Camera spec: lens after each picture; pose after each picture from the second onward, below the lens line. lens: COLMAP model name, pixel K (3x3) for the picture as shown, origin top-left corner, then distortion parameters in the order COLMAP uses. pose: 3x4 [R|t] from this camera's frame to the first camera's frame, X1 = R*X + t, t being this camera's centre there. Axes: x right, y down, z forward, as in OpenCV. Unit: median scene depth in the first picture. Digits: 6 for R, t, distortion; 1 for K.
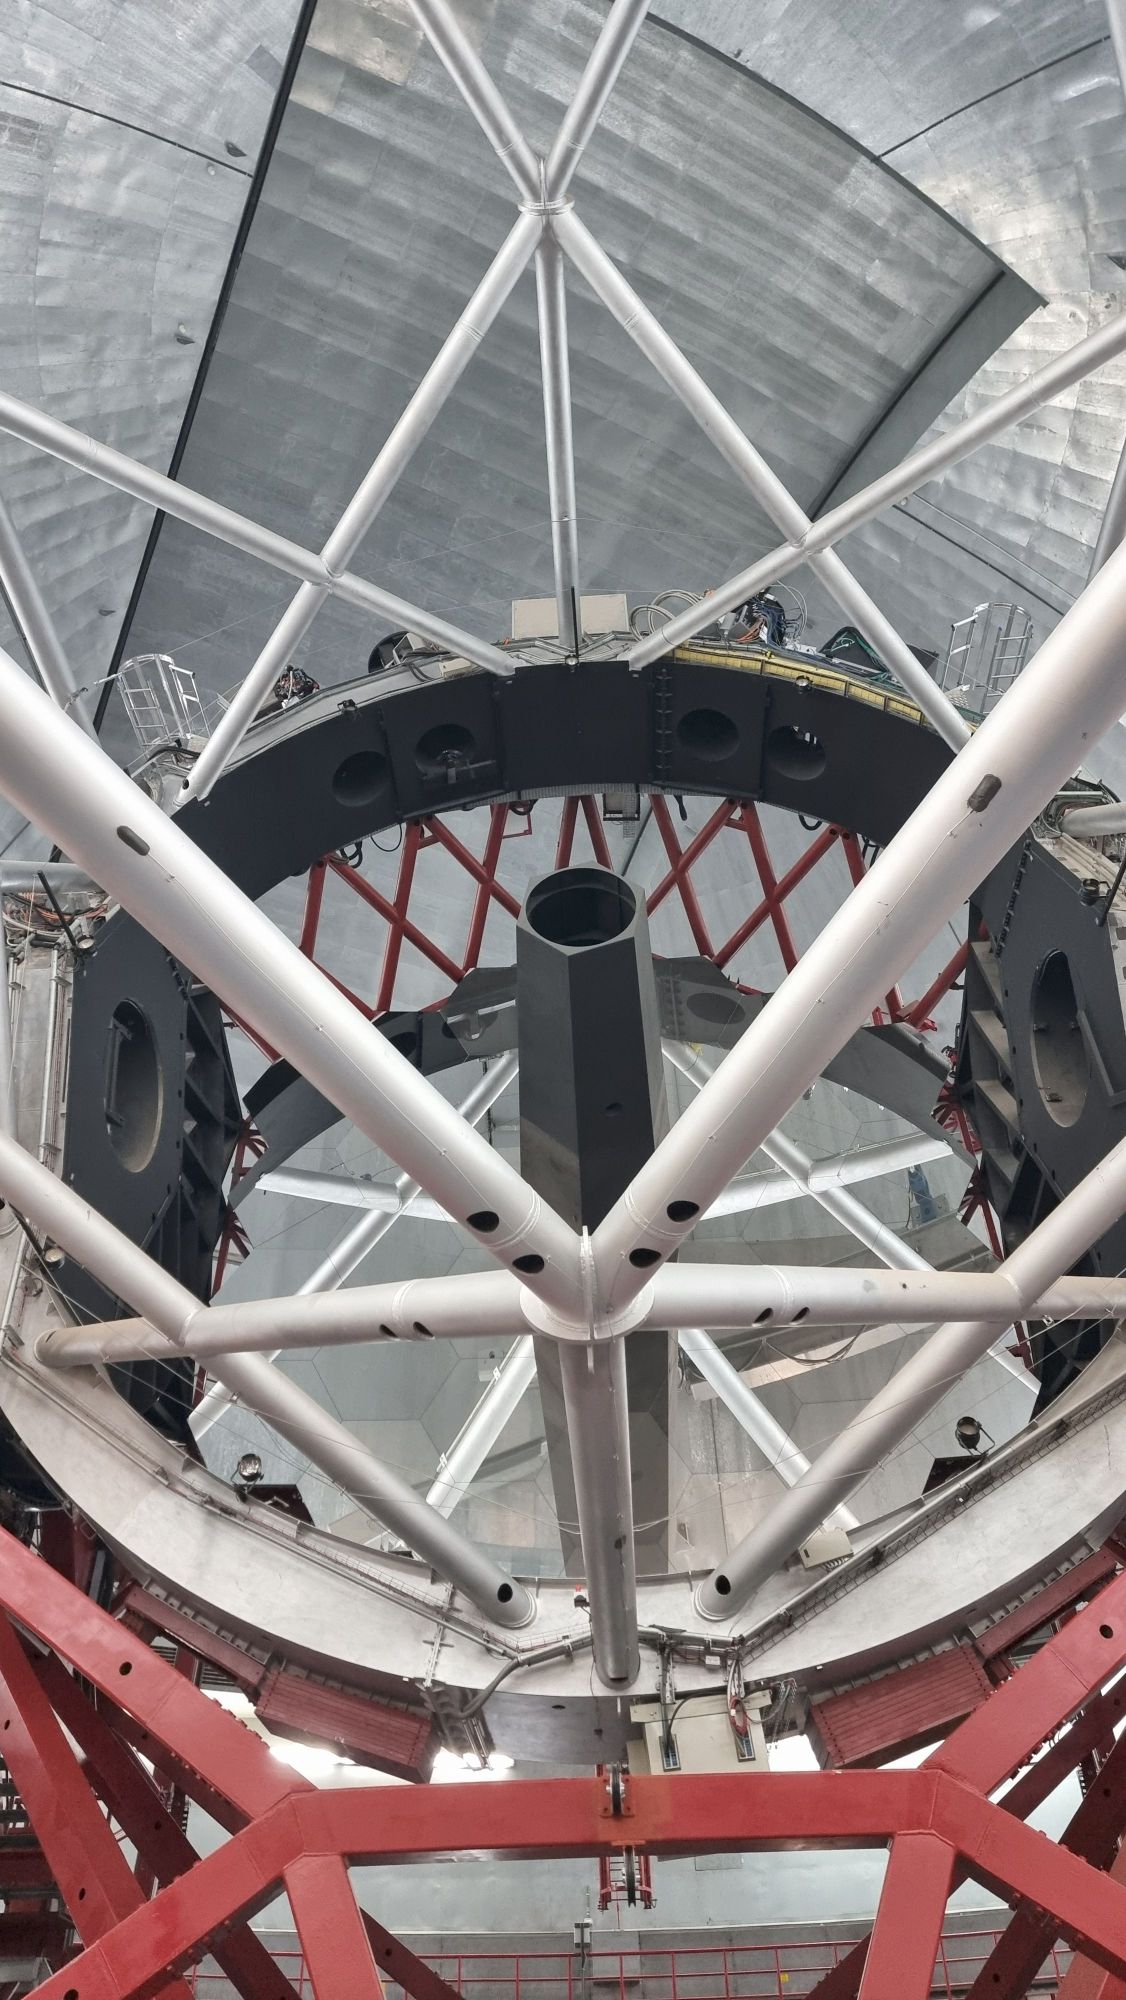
lens RADIAL K [[1370.1, 0, 548.6], [0, 1370.1, 991.6], [0, 0, 1]] dist [0.088986, -0.071882]
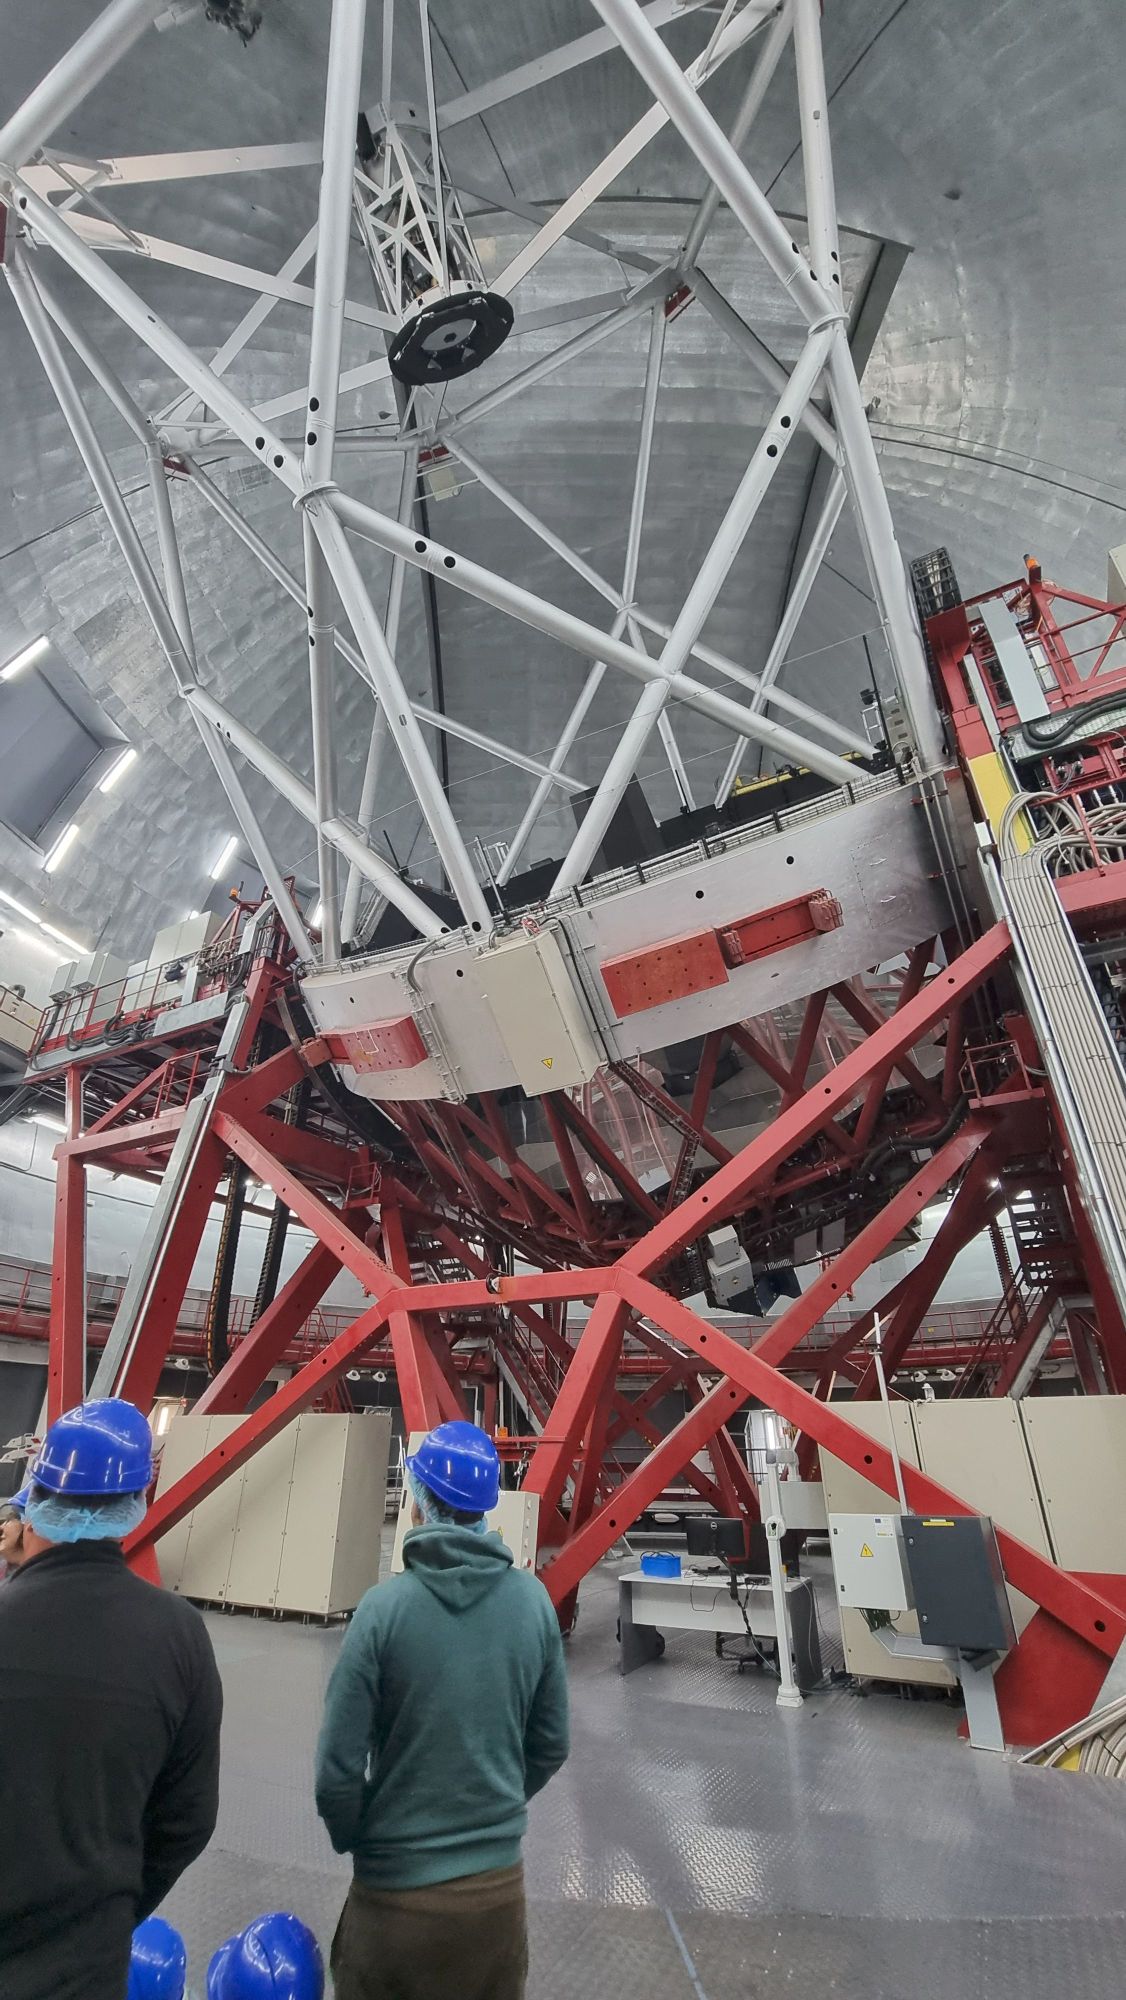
lens RADIAL K [[820.1, 0, 561.1], [0, 820.1, 1005.4], [0, 0, 1]] dist [-0.004705, 0.000637]
pose [[0.900826, -0.187434, -0.391640, 0.282959], [0.272758, 0.946110, 0.174582, -0.033309], [0.337811, -0.264091, 0.903404, -0.036399]]
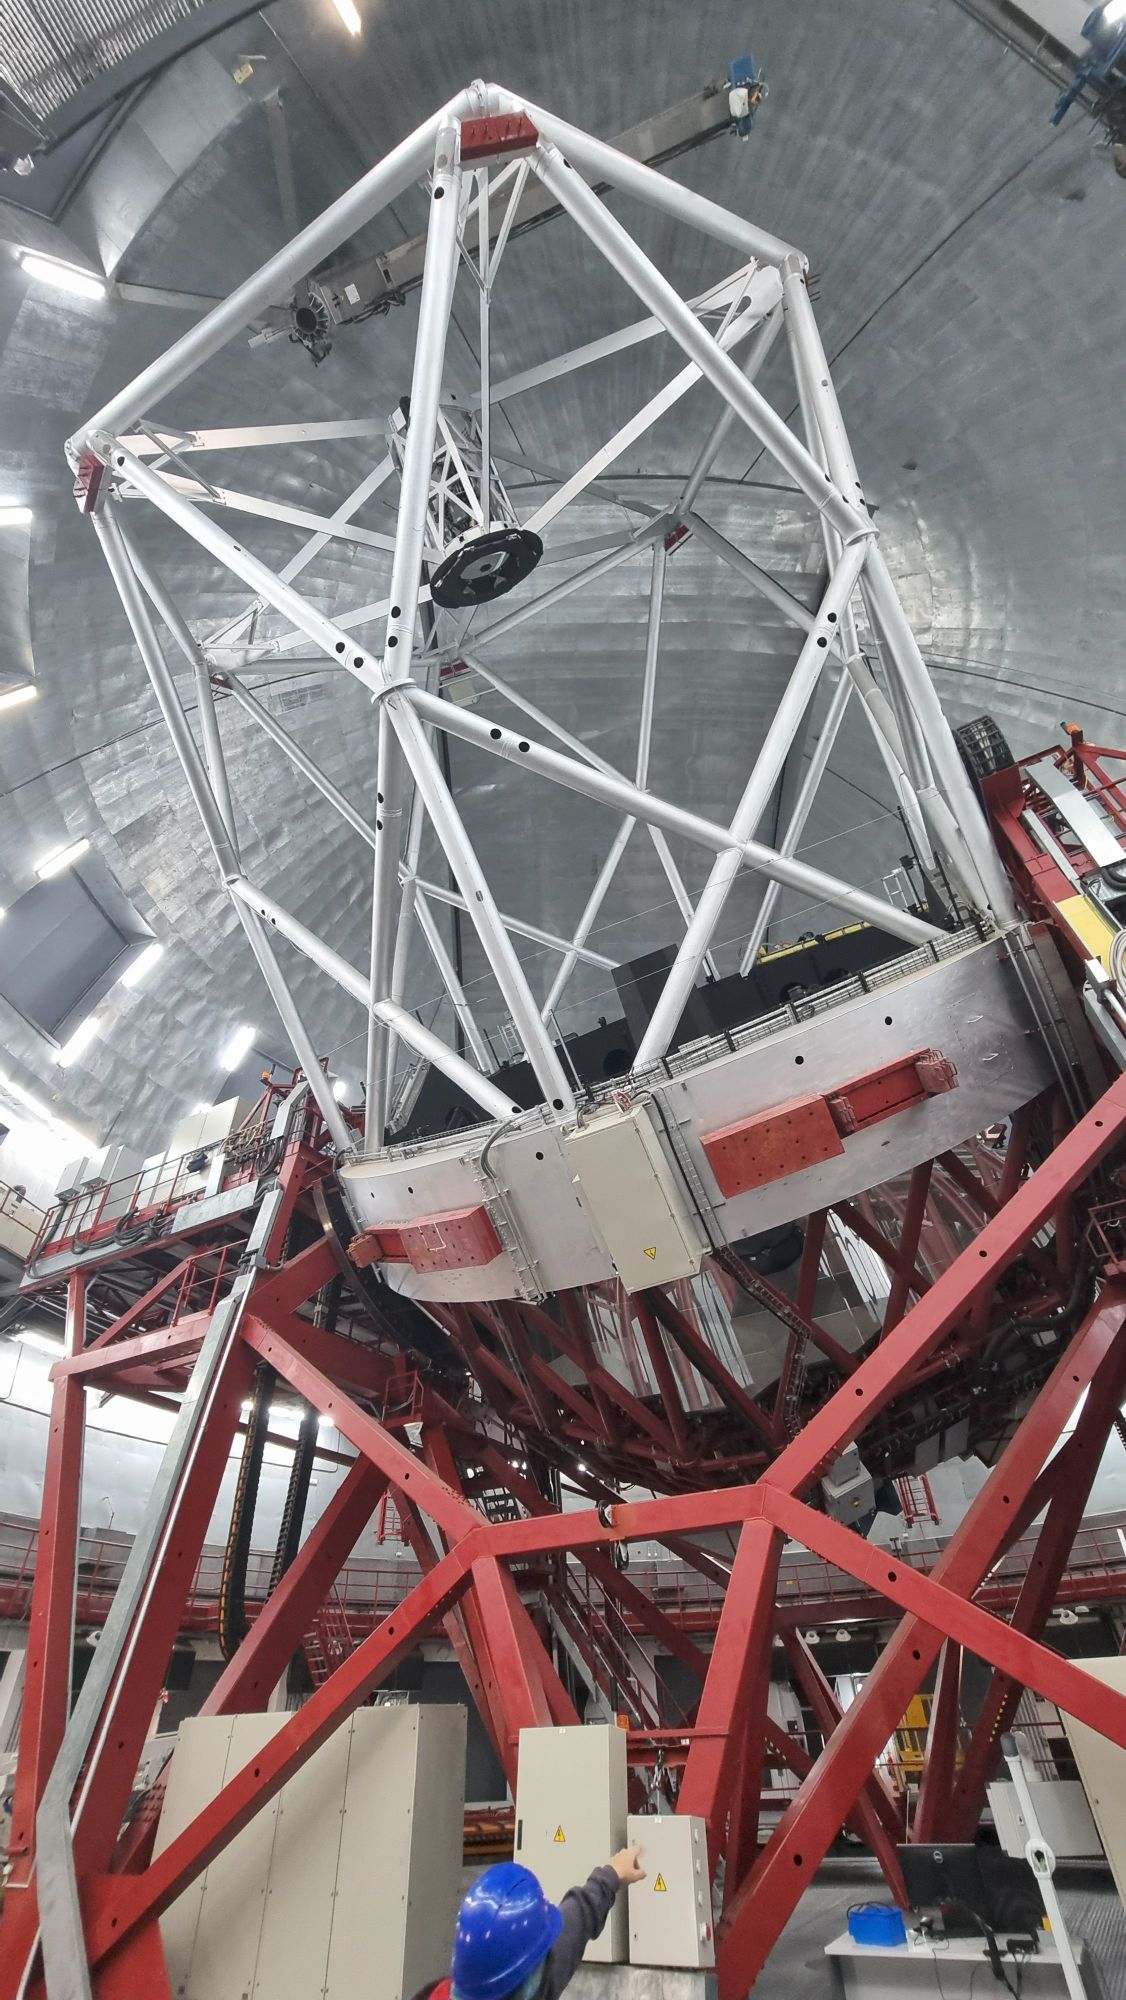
lens RADIAL K [[820.1, 0, 562.0], [0, 820.1, 1007.6], [0, 0, 1]] dist [-0.004705, 0.000637]
pose [[0.898744, -0.299723, -0.320040, 0.206533], [0.302503, 0.952211, -0.042265, -0.028899], [0.317413, -0.058827, 0.946461, -0.026224]]
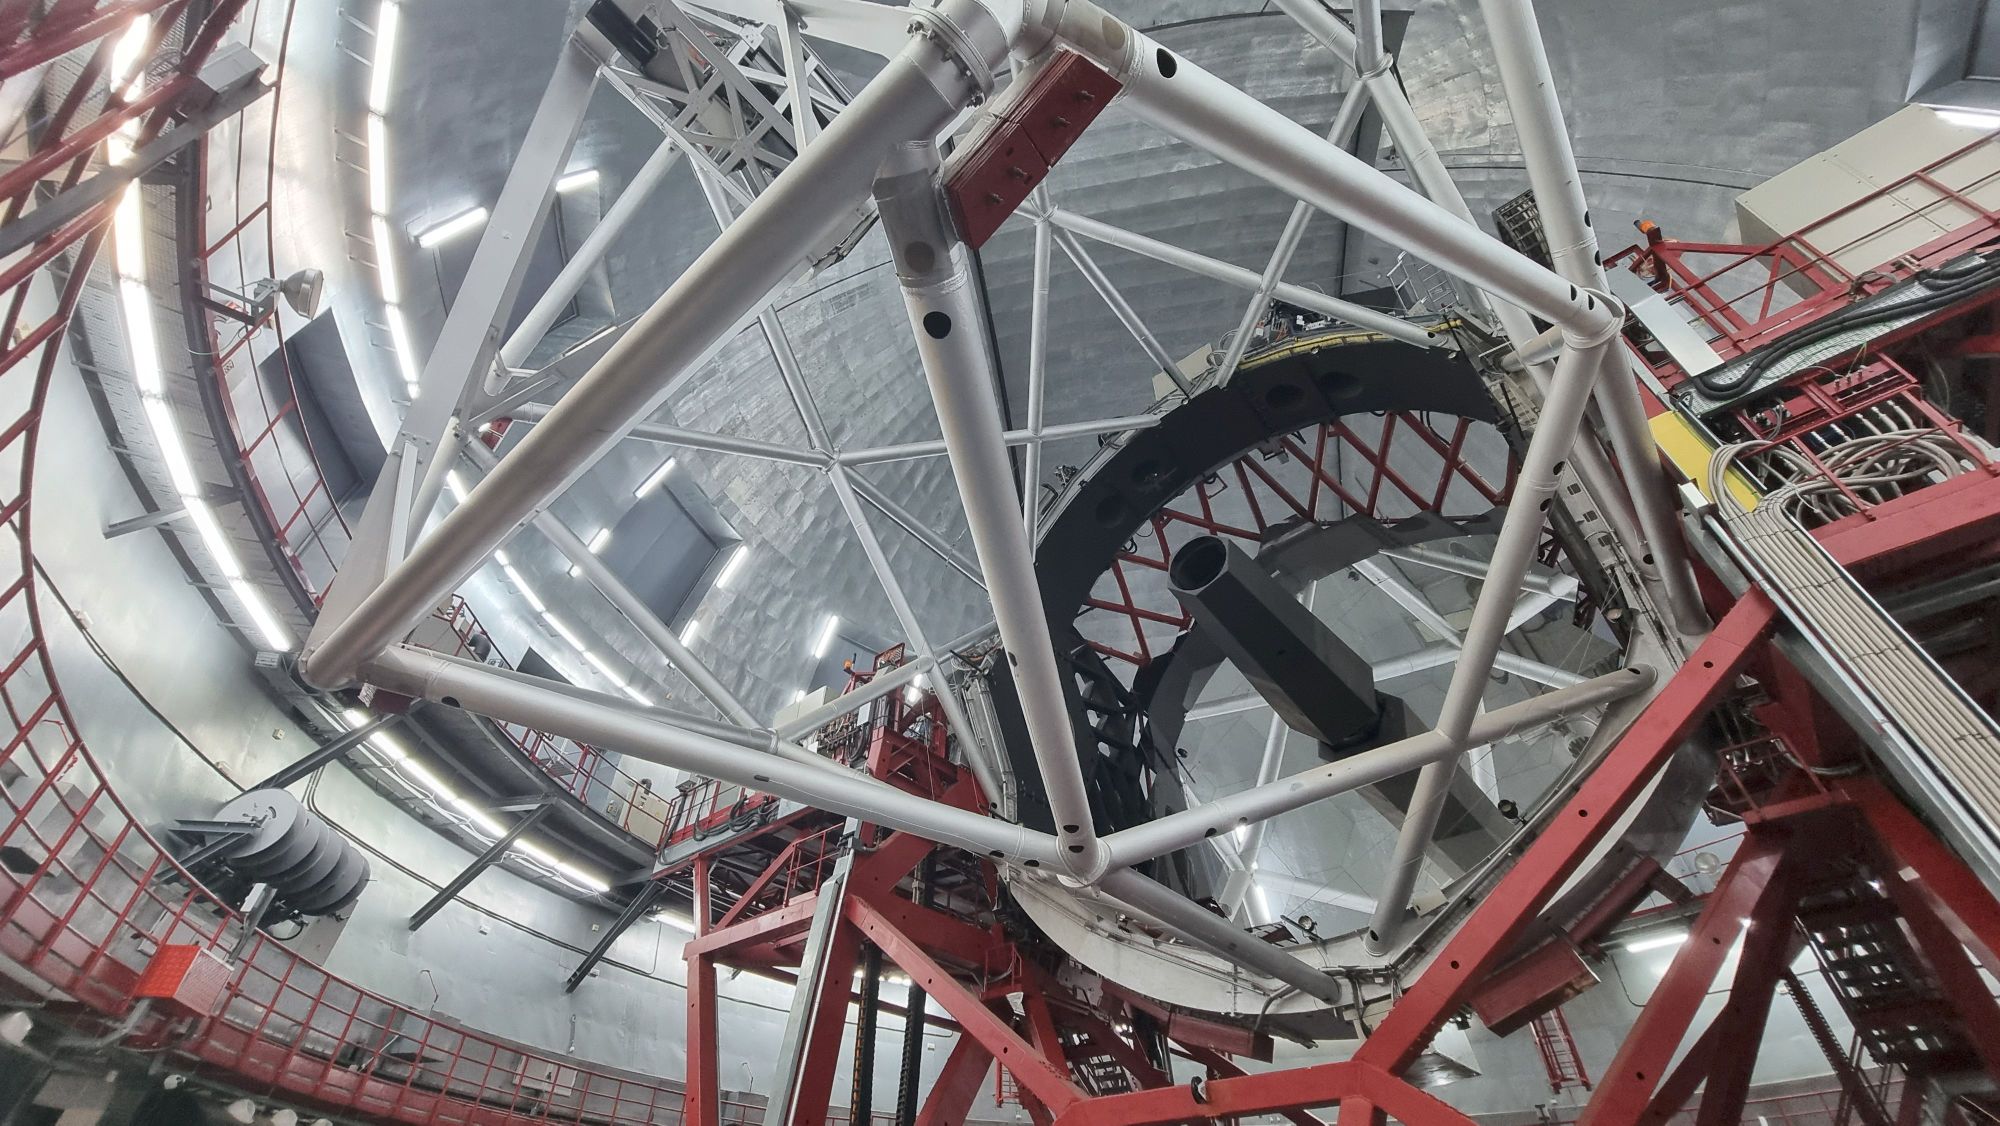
lens RADIAL K [[820.1, 0, 1009.8], [0, 820.1, 565.6], [0, 0, 1]] dist [-0.004705, 0.000637]
pose [[0.805753, -0.380926, -0.453494, 0.229626], [0.380884, 0.919652, -0.095747, -0.037511], [0.453529, -0.095580, 0.886101, -0.028546]]
